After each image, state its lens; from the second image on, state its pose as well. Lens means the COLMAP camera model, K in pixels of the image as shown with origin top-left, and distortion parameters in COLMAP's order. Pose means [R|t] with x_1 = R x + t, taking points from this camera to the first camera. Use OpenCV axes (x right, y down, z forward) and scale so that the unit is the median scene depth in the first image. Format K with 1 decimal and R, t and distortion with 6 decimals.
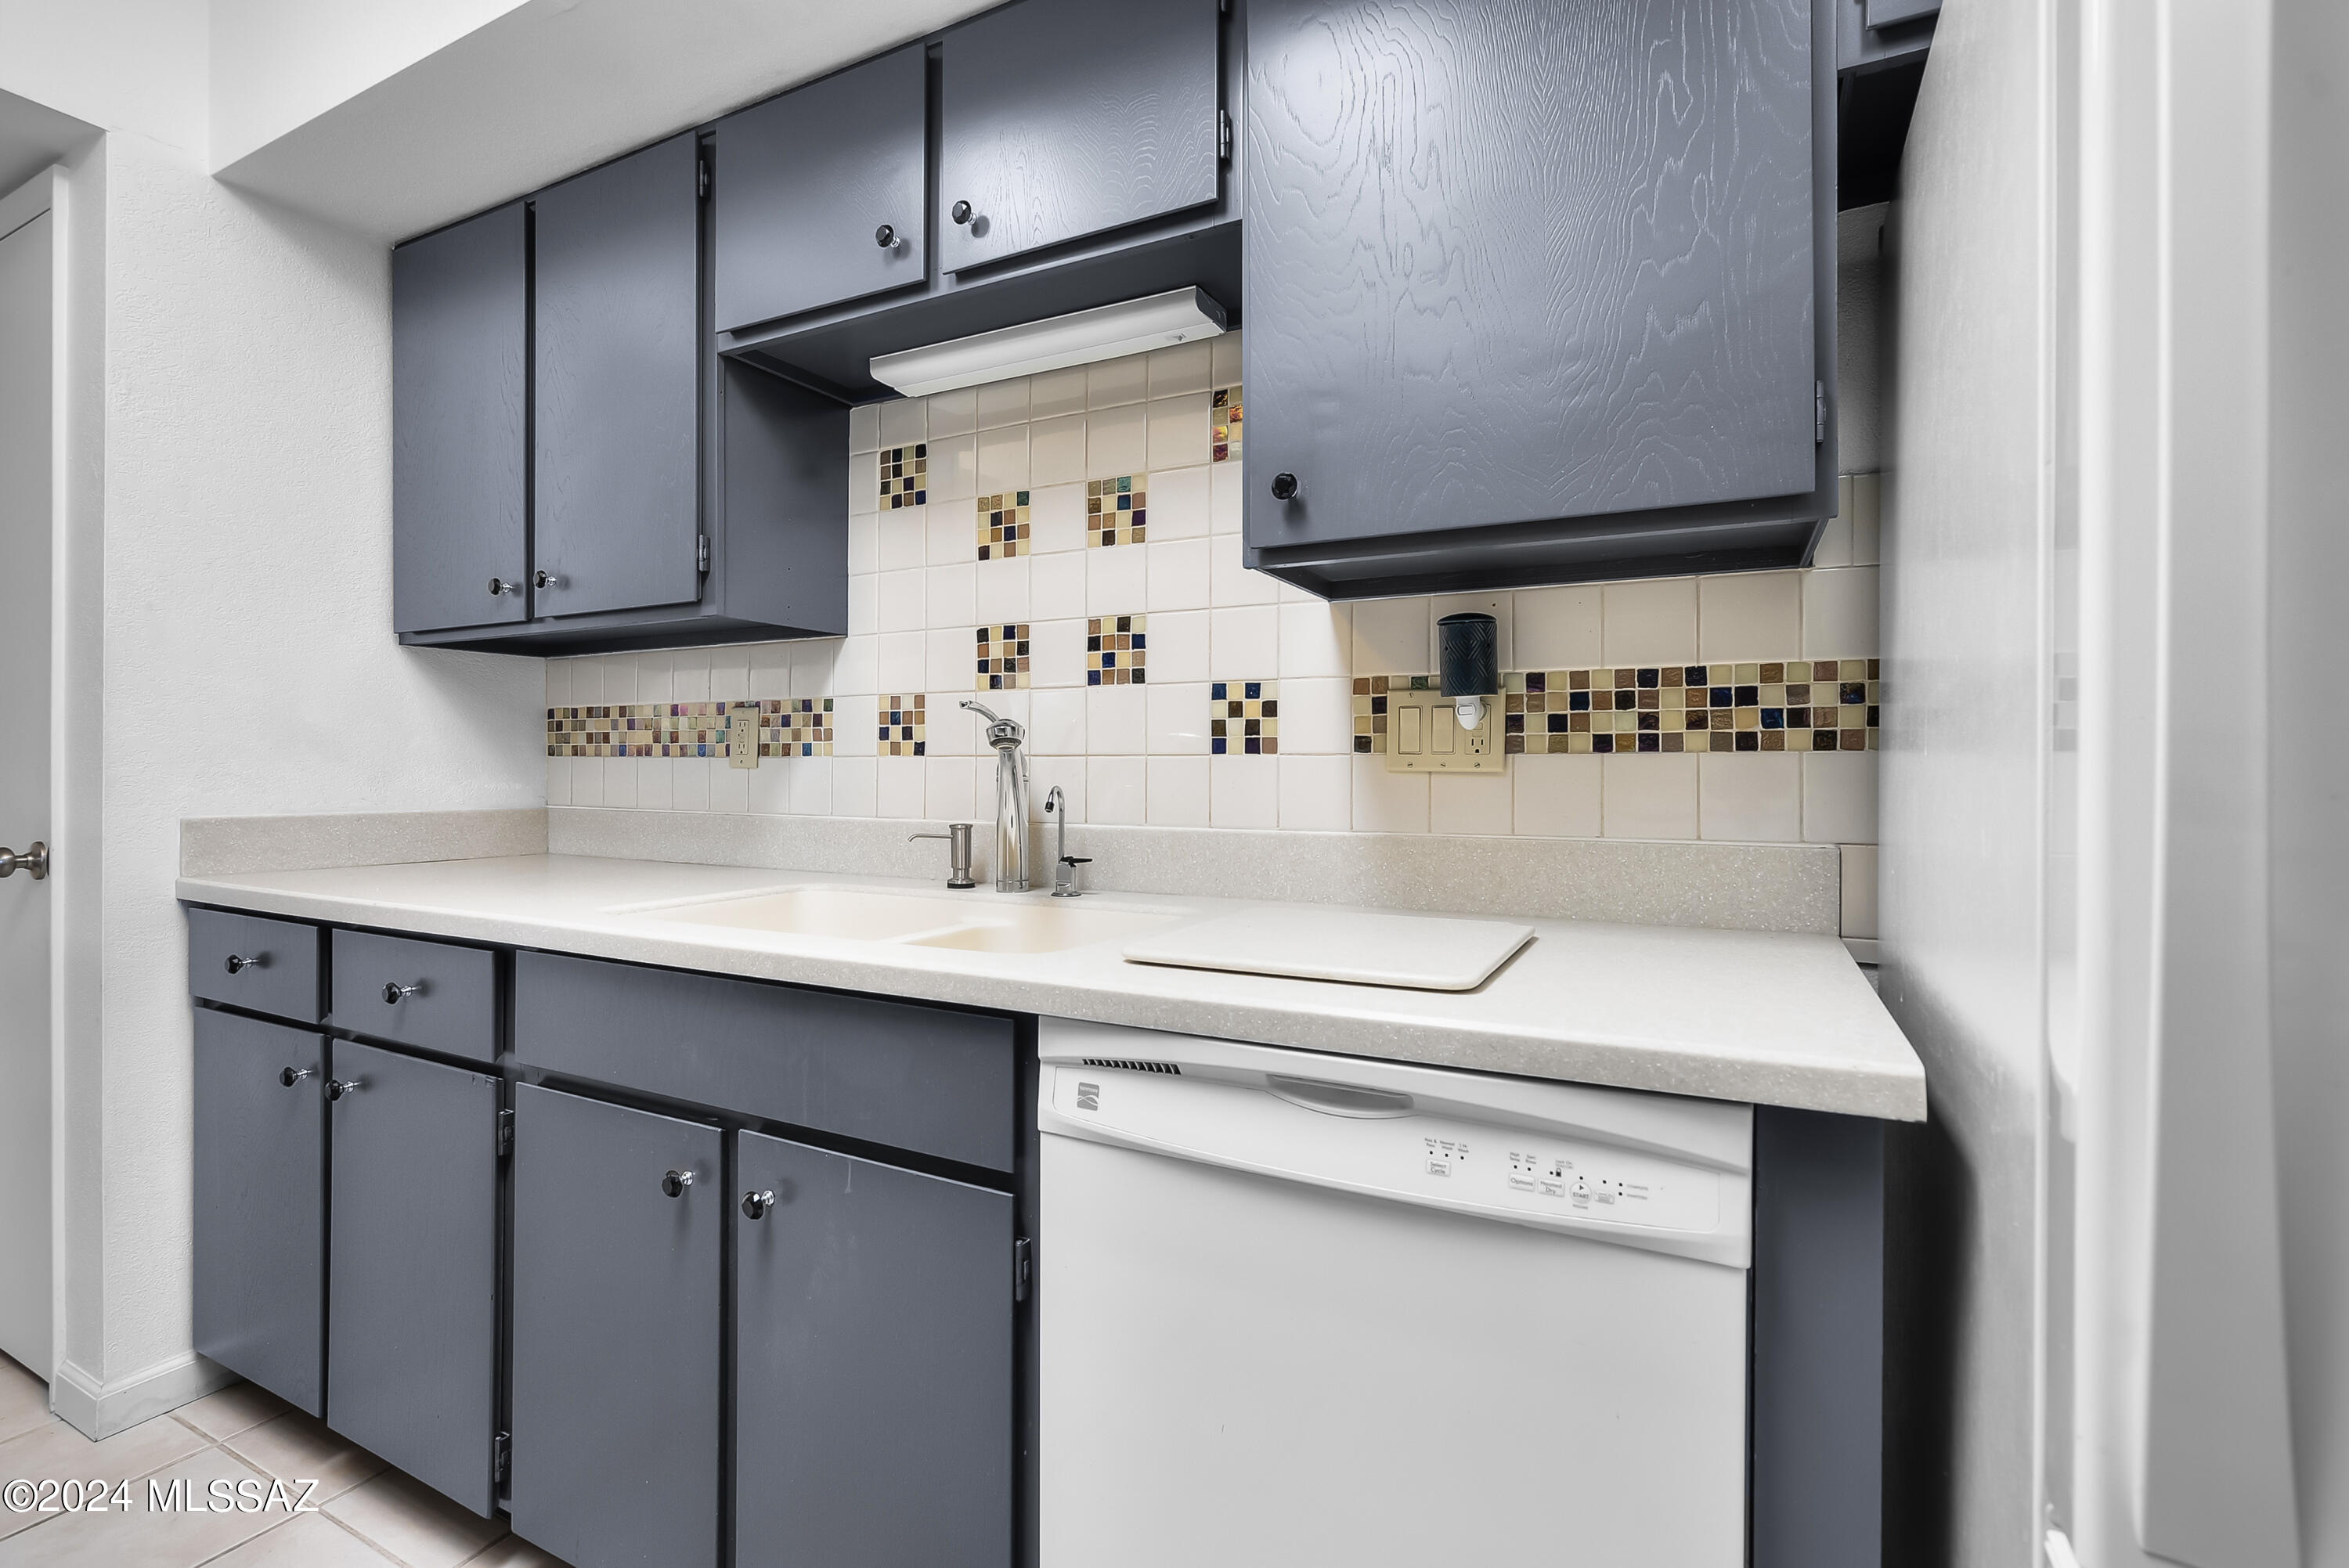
lens RADIAL K [[1082.4, 0, 1174.9], [0, 1082.4, 760.4], [0, 0, 1]] dist [-0.004665, 0.001027]
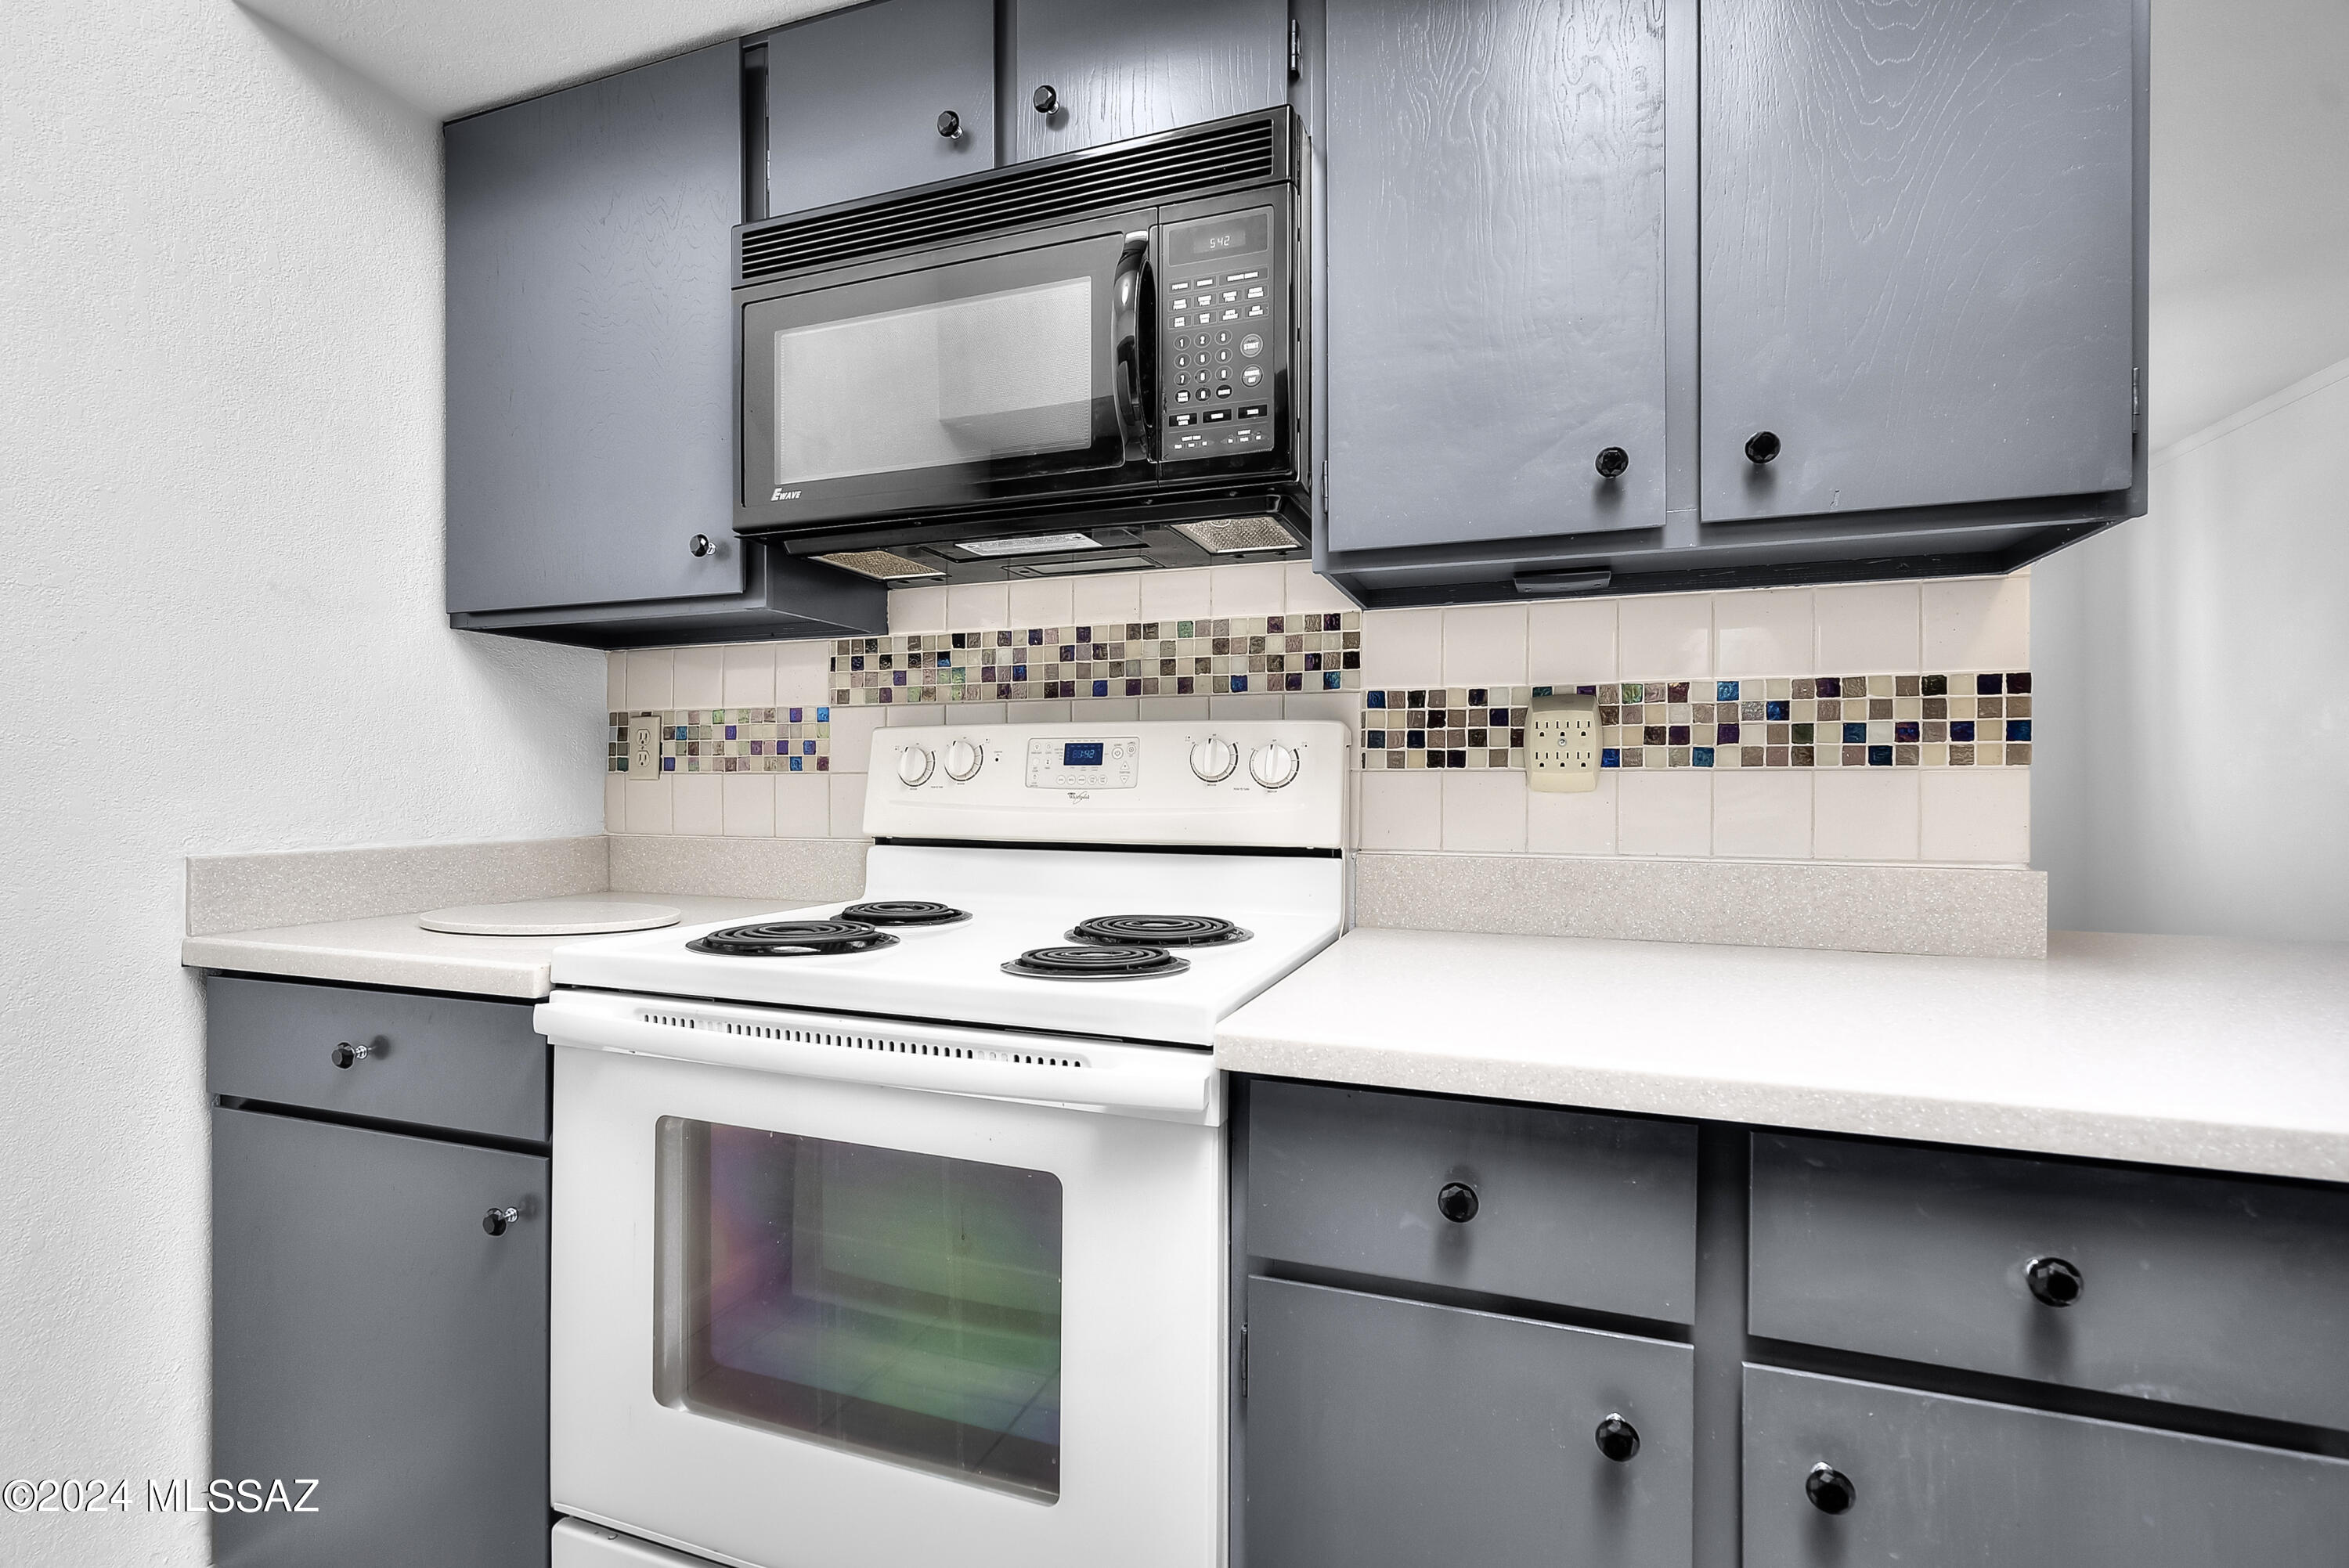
lens RADIAL K [[1082.4, 0, 1164.4], [0, 1082.4, 781.6], [0, 0, 1]] dist [-0.004665, 0.001027]
pose [[0.994187, -0.001097, 0.107665, -0.156416], [0.000570, 0.999988, 0.004932, -0.000115], [-0.107669, -0.004842, 0.994175, 0.087903]]
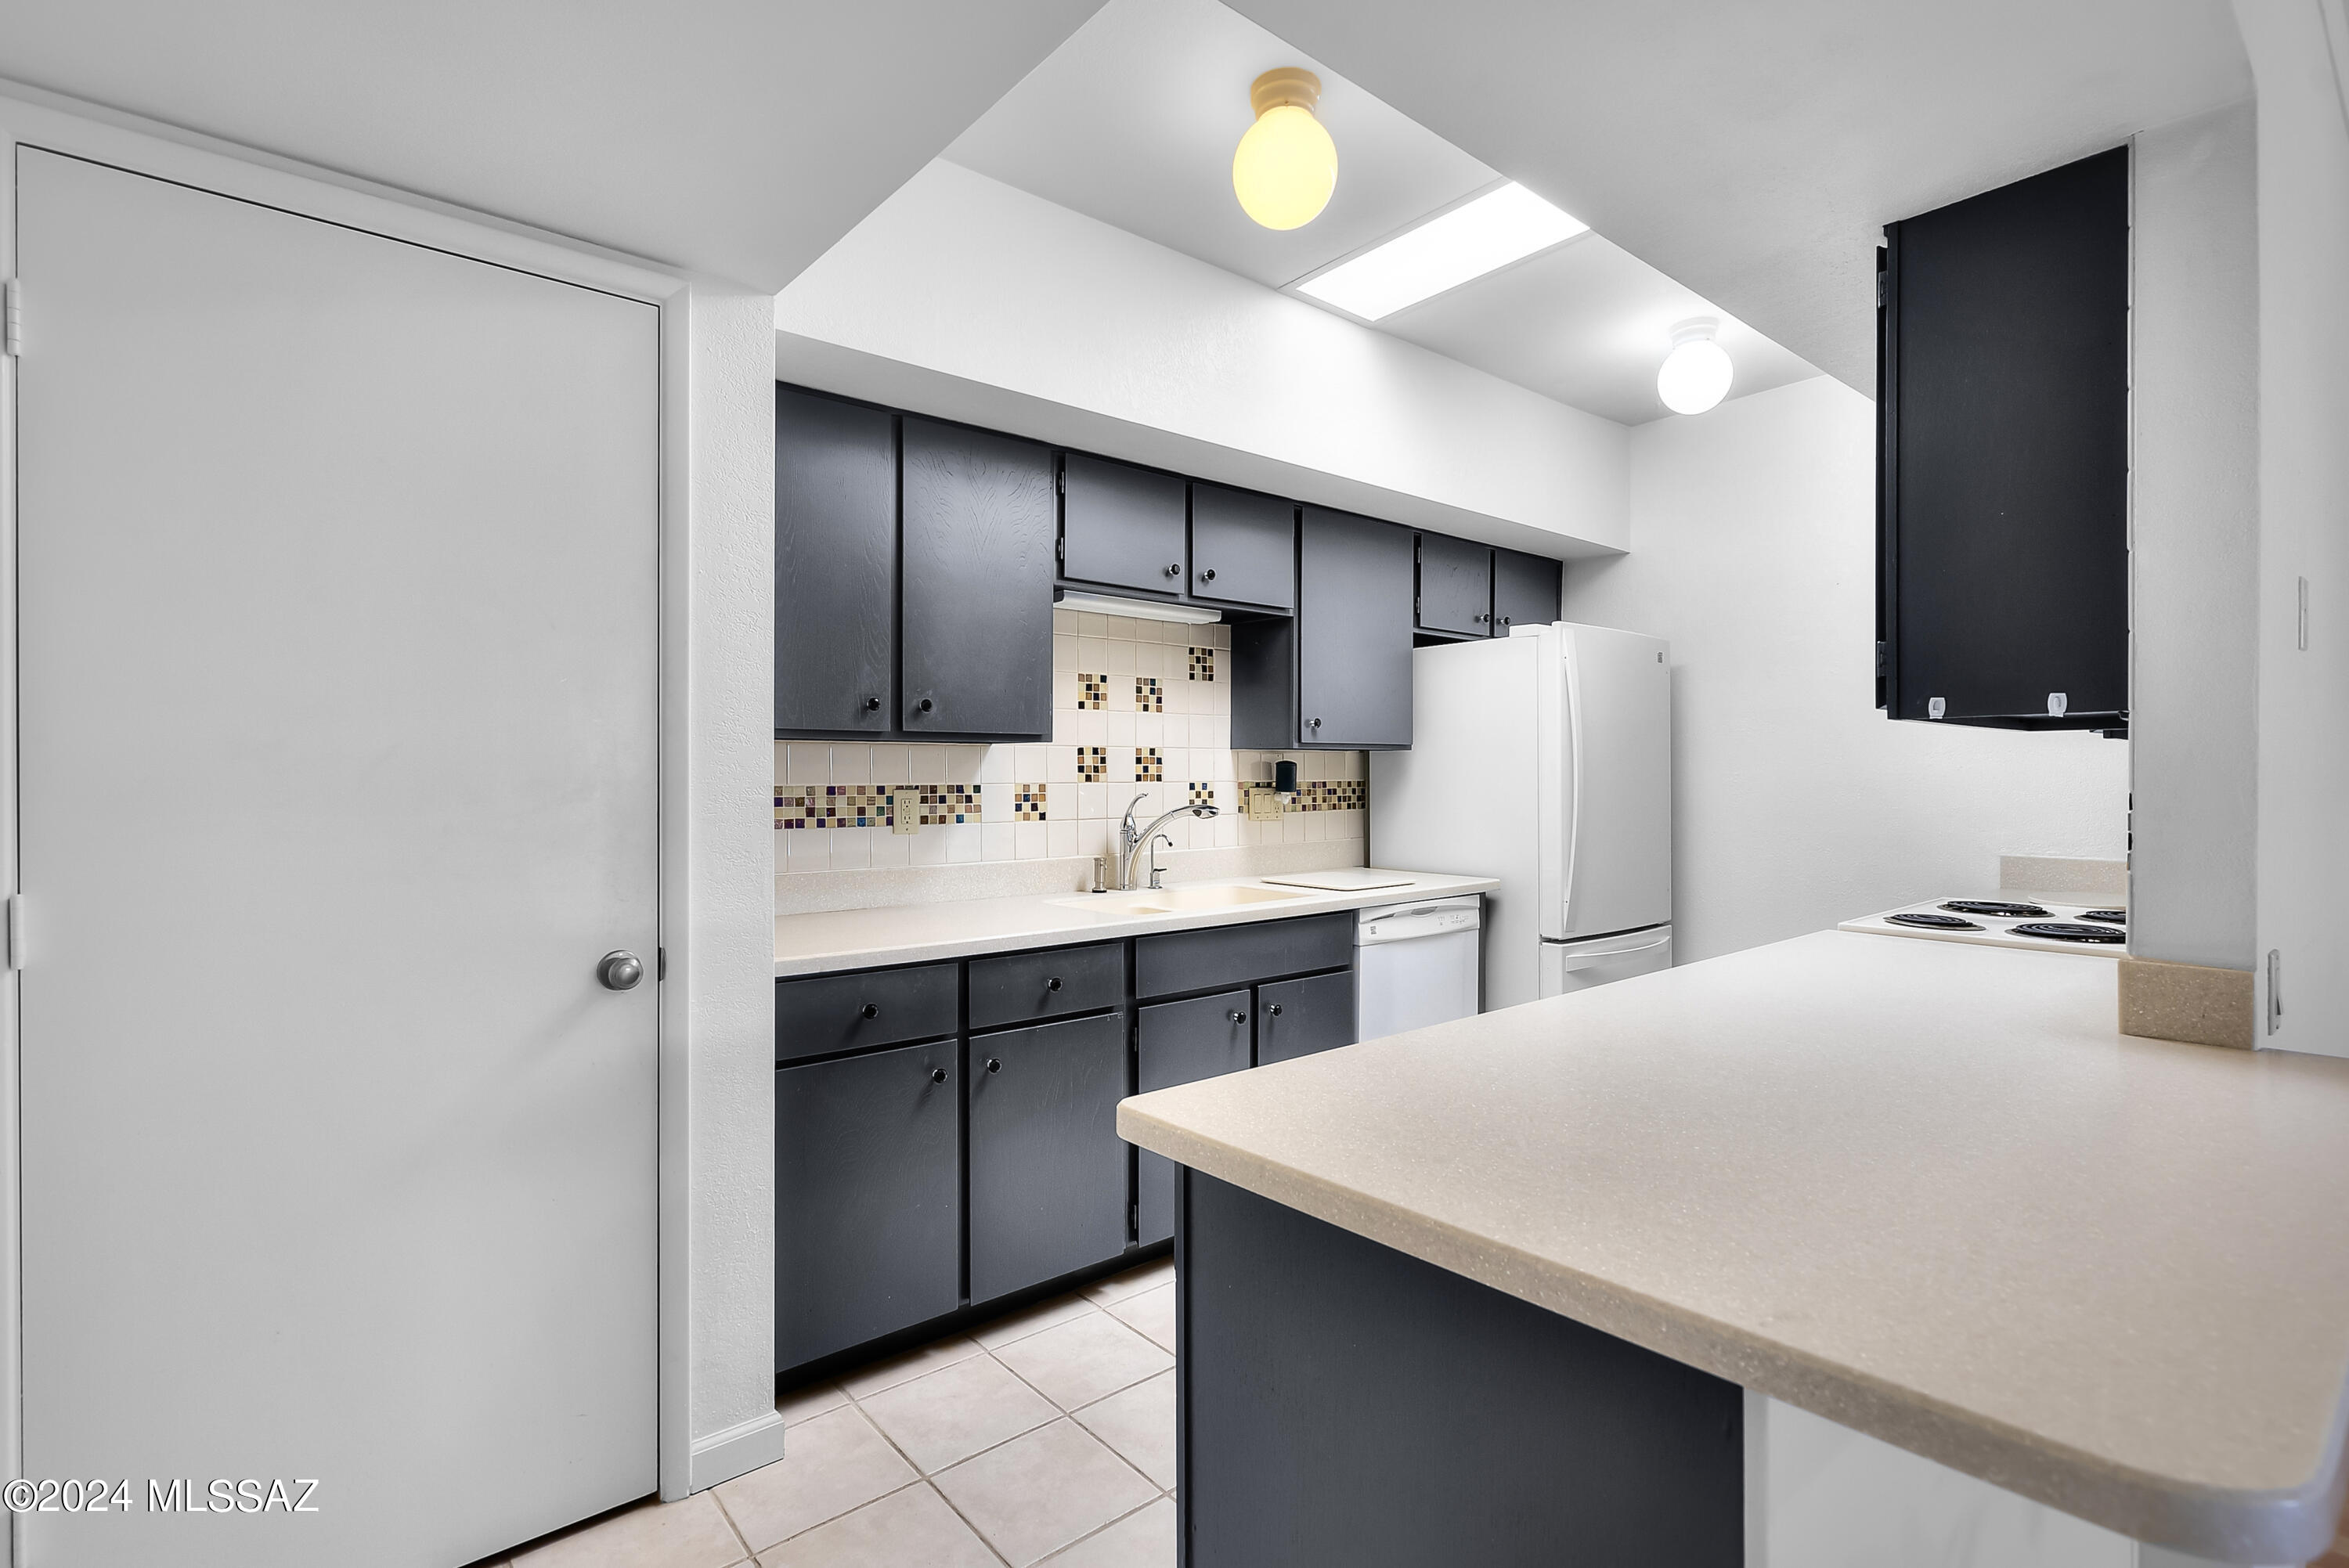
lens RADIAL K [[1082.4, 0, 1173.1], [0, 1082.4, 784.6], [0, 0, 1]] dist [-0.004665, 0.001027]
pose [[0.382134, -0.011116, 0.924040, -1.880828], [-0.002105, 0.999915, 0.012899, -0.090195], [-0.924105, -0.006874, 0.382078, 0.192907]]
